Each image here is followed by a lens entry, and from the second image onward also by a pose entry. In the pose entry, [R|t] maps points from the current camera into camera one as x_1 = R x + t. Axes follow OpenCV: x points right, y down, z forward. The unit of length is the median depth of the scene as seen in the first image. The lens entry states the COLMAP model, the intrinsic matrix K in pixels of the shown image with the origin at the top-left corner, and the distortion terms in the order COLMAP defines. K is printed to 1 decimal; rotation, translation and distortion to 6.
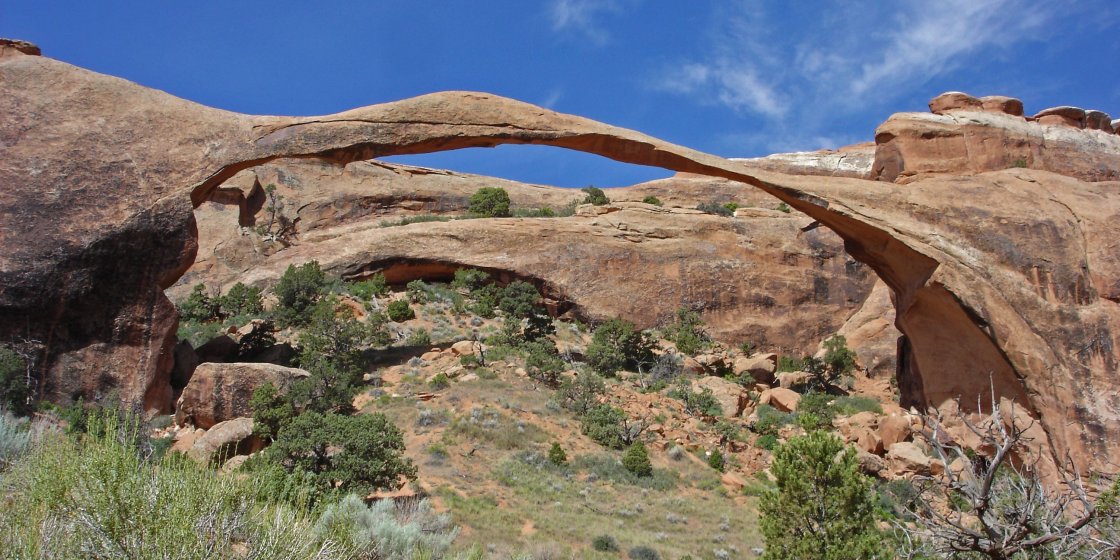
lens RADIAL K [[1263.1, 0, 563.7], [0, 1263.1, 278.8], [0, 0, 1]] dist [-0.083490, 0.000000]
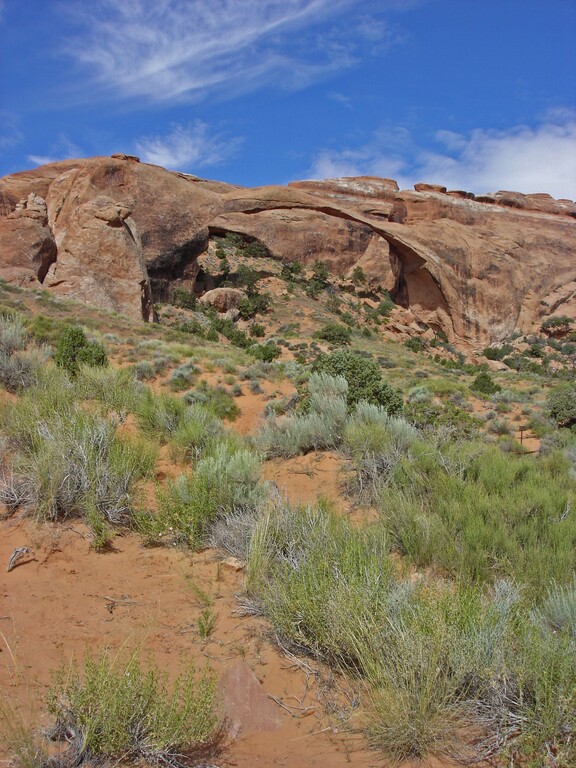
lens RADIAL K [[863.6, 0, 288.1], [0, 863.6, 383.4], [0, 0, 1]] dist [-0.092560, 0.000000]
pose [[0.942748, 0.027477, 0.332371, -0.556071], [-0.118224, 0.959415, 0.256018, -0.179807], [-0.311847, -0.280654, 0.907736, -0.666420]]
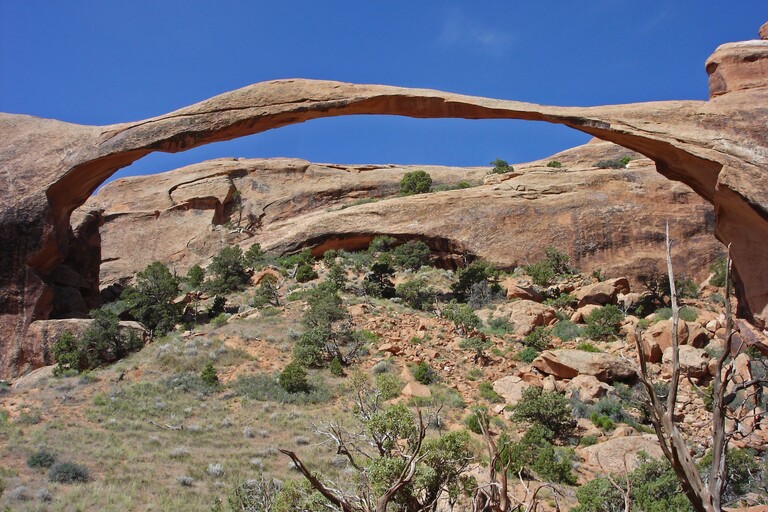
lens RADIAL K [[863.5, 0, 381.0], [0, 863.5, 258.2], [0, 0, 1]] dist [-0.107128, 0.000000]
pose [[0.933295, -0.109971, -0.341857, 0.225503], [0.102004, 0.993928, -0.041256, 0.051641], [0.344318, 0.003633, 0.938846, 0.227566]]
